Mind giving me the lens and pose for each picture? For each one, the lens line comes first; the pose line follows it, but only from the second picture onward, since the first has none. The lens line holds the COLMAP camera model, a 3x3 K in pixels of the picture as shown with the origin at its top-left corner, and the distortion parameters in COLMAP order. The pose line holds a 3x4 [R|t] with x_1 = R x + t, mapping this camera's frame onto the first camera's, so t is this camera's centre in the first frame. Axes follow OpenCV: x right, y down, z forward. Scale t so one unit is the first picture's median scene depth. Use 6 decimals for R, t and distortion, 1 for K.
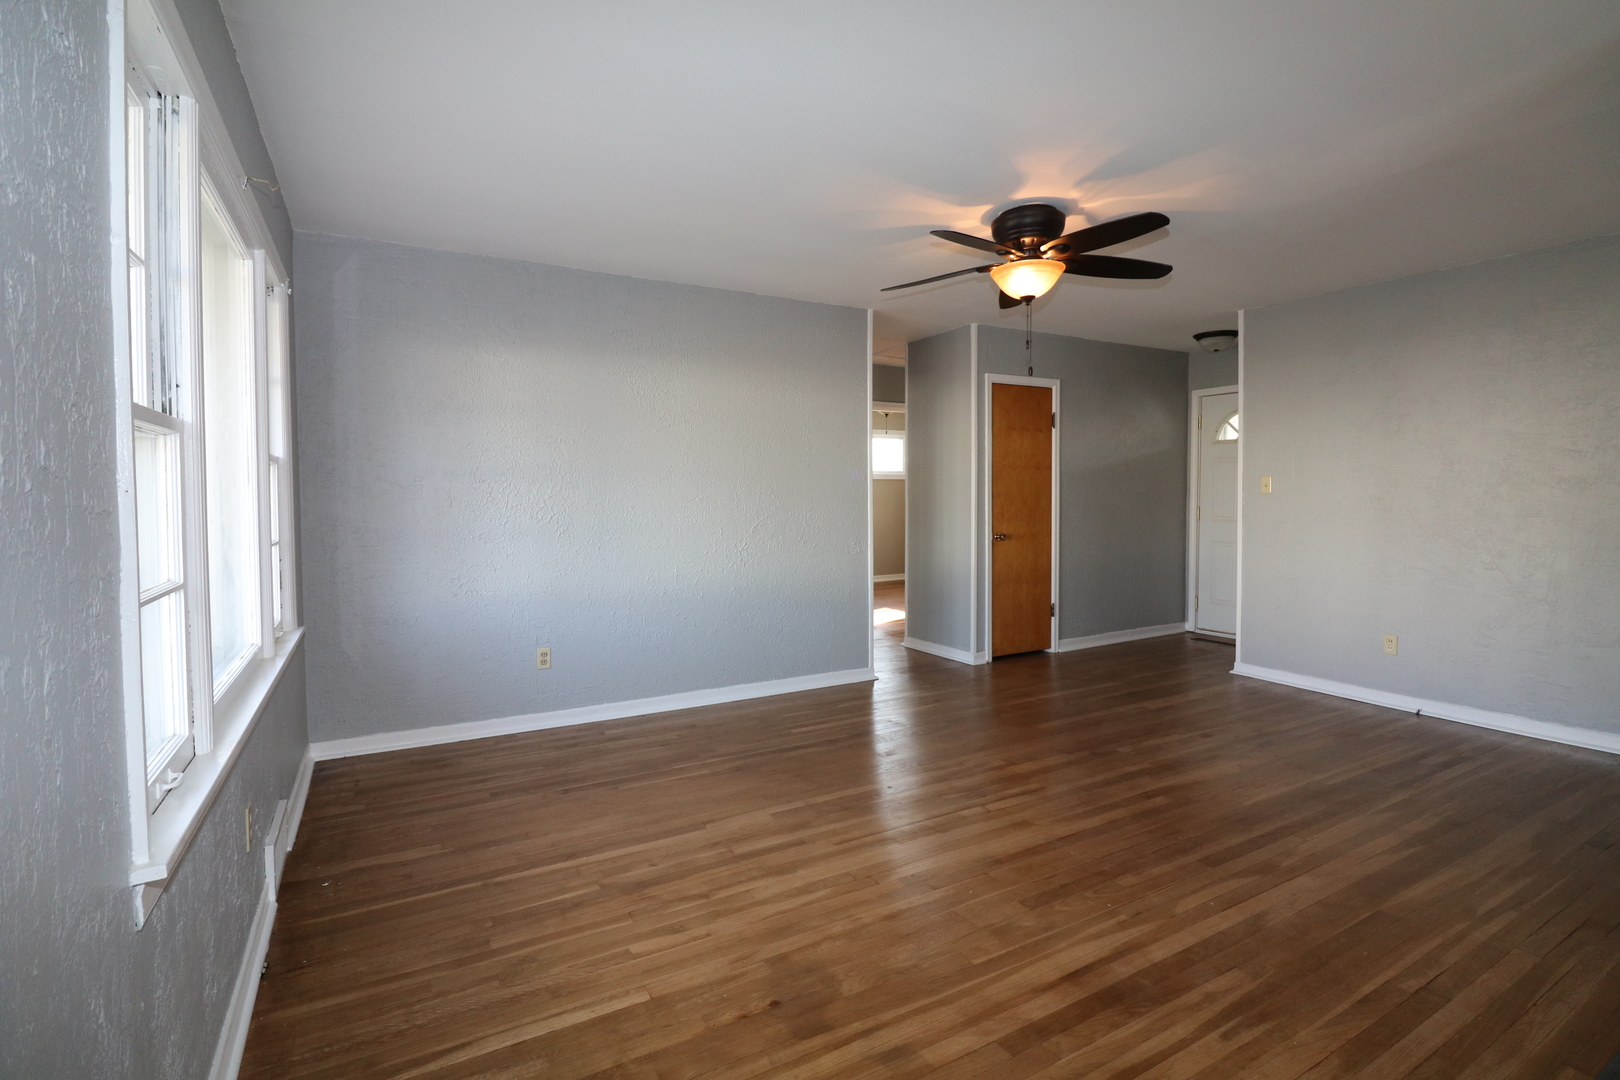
lens RADIAL K [[757.9, 0, 799.1], [0, 757.9, 523.3], [0, 0, 1]] dist [-0.026166, 0.000148]
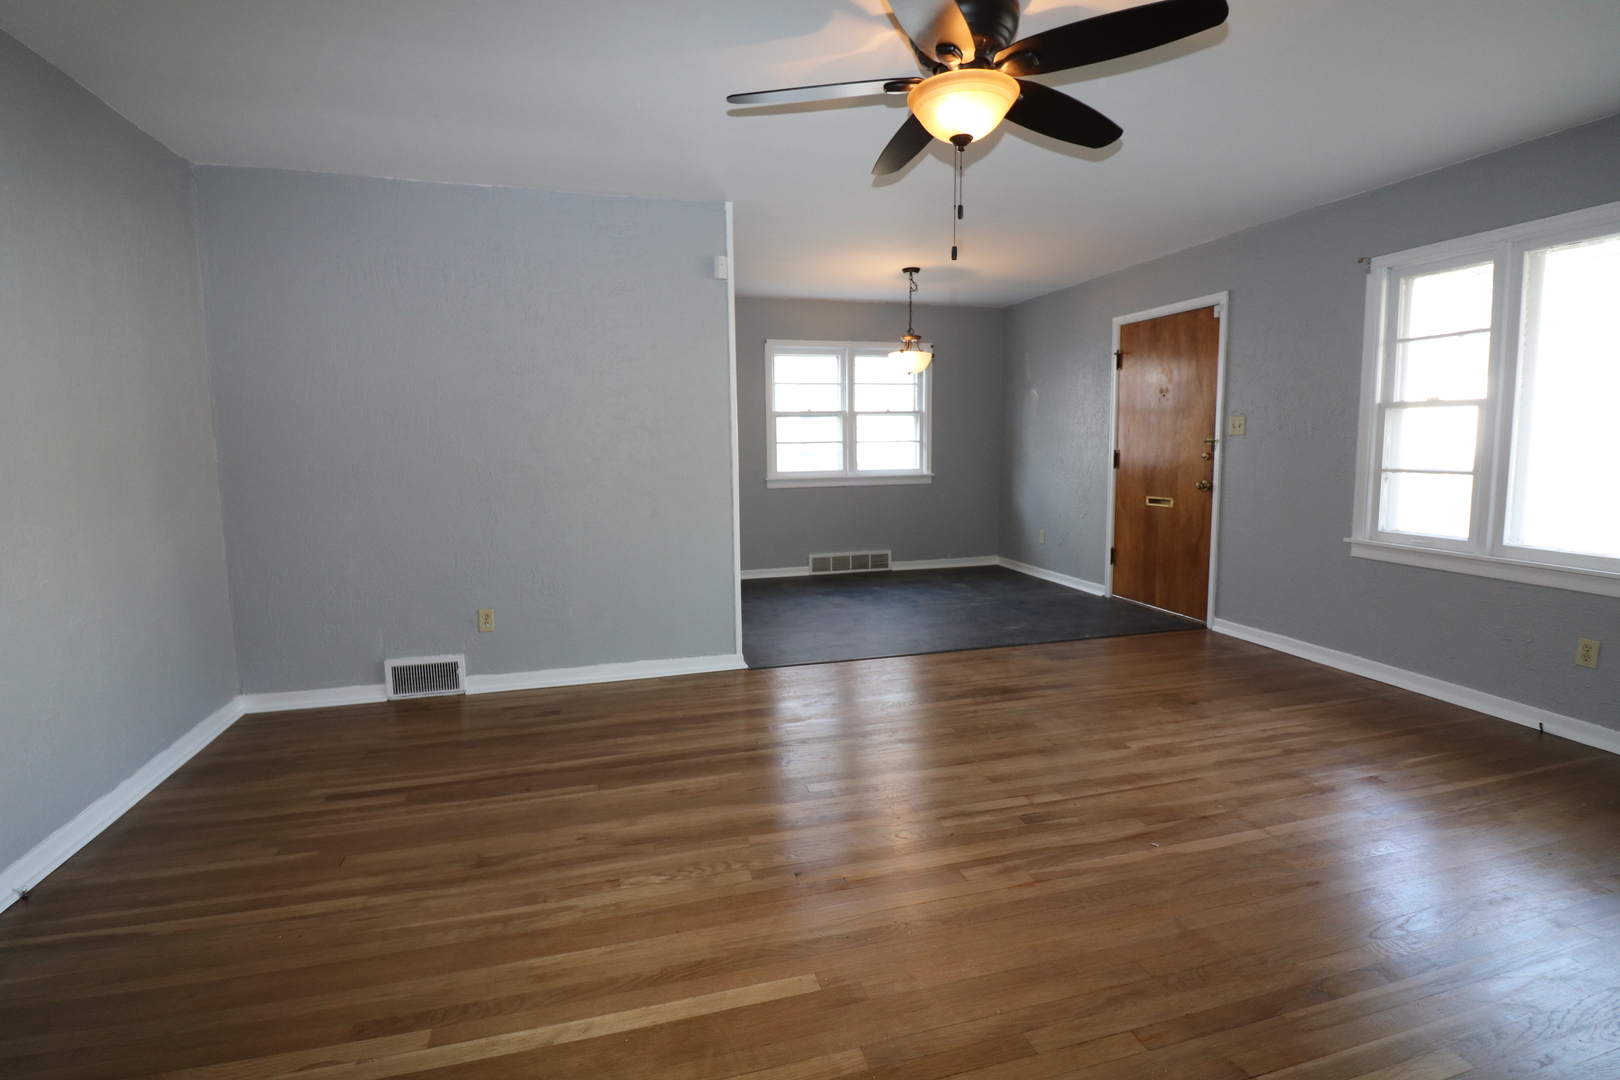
lens RADIAL K [[757.9, 0, 799.1], [0, 757.9, 523.3], [0, 0, 1]] dist [-0.026166, 0.000148]
pose [[-0.970784, -0.012059, 0.239650, 0.383580], [0.025358, 0.987988, 0.152439, -0.098203], [-0.238609, 0.154062, -0.958817, 2.355139]]
